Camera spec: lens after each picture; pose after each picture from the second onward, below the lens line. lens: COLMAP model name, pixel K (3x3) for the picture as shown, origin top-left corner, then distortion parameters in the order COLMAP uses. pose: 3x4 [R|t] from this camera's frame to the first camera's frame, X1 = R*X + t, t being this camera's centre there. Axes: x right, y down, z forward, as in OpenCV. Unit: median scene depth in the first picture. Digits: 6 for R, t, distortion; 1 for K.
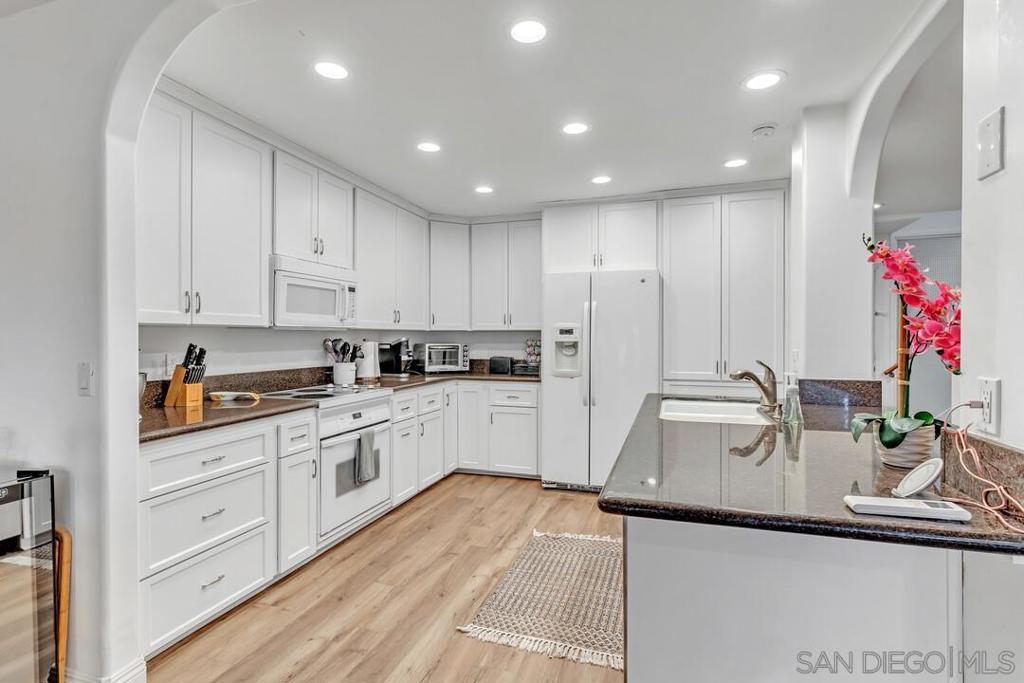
lens RADIAL K [[514.0, 0, 511.7], [0, 514.0, 331.5], [0, 0, 1]] dist [-0.003761, -0.000315]
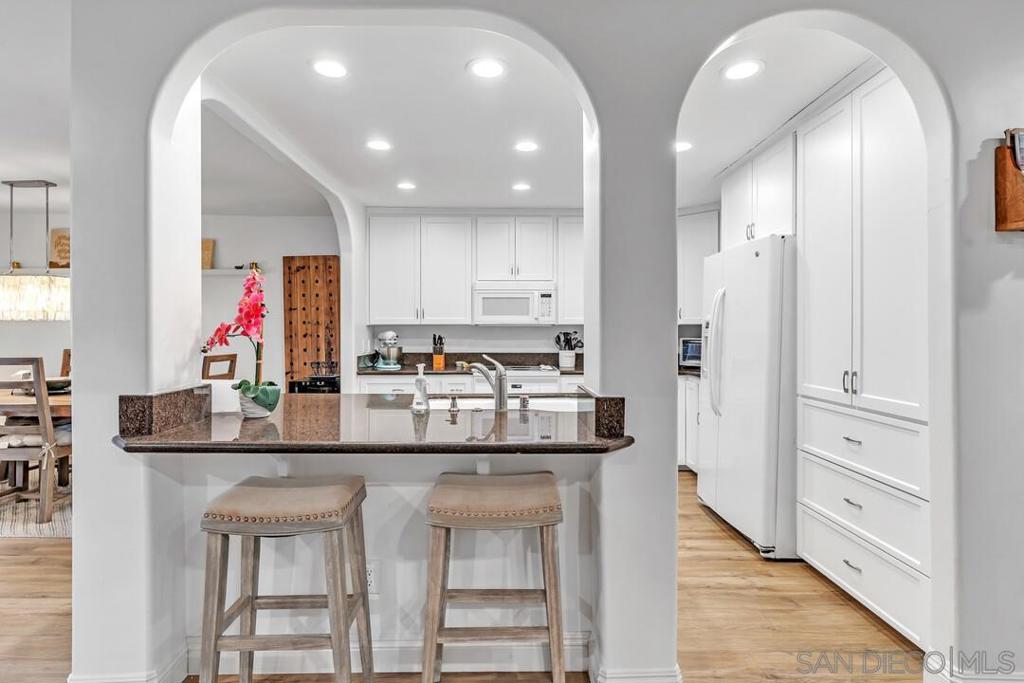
lens RADIAL K [[514.0, 0, 511.7], [0, 514.0, 331.5], [0, 0, 1]] dist [-0.003761, -0.000315]
pose [[0.319894, -0.000742, -0.947453, 1.021157], [0.009526, 0.999952, 0.002433, 0.008795], [0.947405, -0.009803, 0.319885, 0.524279]]
